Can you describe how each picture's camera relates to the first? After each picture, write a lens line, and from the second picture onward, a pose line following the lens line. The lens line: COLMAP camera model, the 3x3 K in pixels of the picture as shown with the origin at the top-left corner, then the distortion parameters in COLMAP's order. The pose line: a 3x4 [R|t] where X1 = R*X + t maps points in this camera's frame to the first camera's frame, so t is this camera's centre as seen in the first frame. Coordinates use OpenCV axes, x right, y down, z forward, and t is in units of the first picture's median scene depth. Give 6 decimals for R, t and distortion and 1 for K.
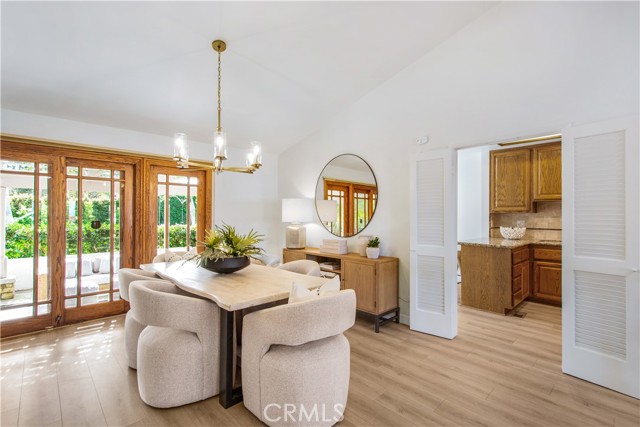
lens RADIAL K [[290.5, 0, 319.5], [0, 290.5, 211.5], [0, 0, 1]] dist [0.001071, -0.000303]
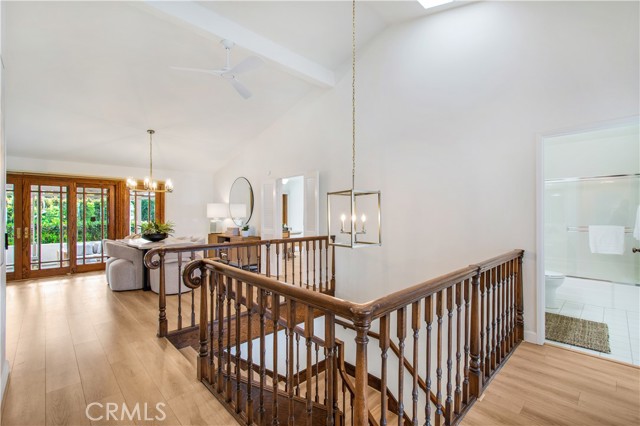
lens RADIAL K [[290.5, 0, 321.4], [0, 290.5, 211.8], [0, 0, 1]] dist [0.001071, -0.000303]
pose [[0.999978, -0.005925, -0.003069, 0.649422], [0.005944, 0.999962, 0.006363, -0.004444], [0.003031, -0.006381, 0.999975, -0.793480]]
